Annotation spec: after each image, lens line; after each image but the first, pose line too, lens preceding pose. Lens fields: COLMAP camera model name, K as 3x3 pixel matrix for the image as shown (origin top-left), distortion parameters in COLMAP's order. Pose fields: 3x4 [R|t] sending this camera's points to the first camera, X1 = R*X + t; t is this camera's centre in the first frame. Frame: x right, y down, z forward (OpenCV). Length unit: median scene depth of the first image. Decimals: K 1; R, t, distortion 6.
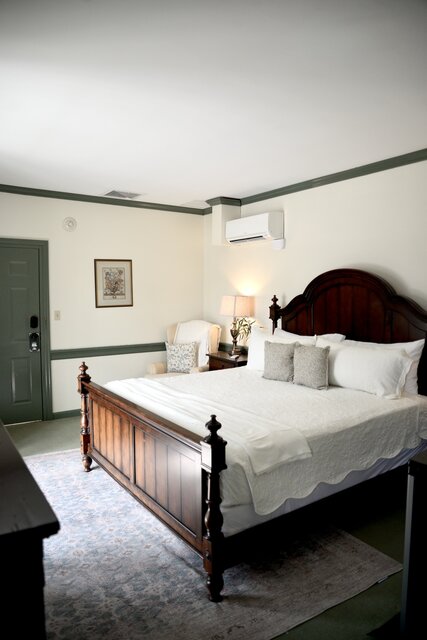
lens RADIAL K [[436.7, 0, 213.5], [0, 436.7, 320.0], [0, 0, 1]] dist [-0.090064, 0.000400]
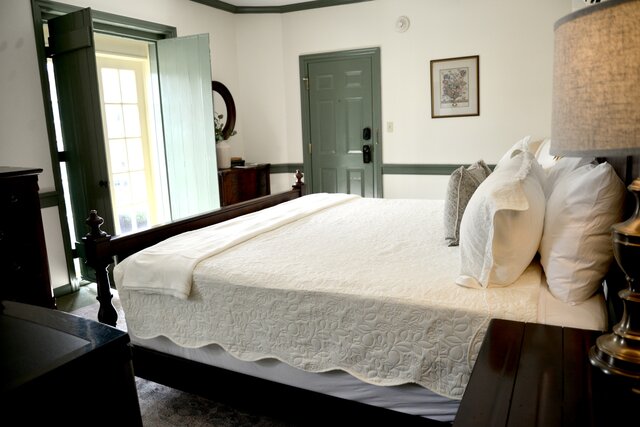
lens RADIAL K [[461.4, 0, 320.0], [0, 461.4, 213.5], [0, 0, 1]] dist [-0.100839, -0.000109]
pose [[0.471727, 0.145667, -0.869629, 0.426616], [-0.014636, 0.987417, 0.157457, 0.018594], [0.881623, -0.061549, 0.467923, 0.360426]]
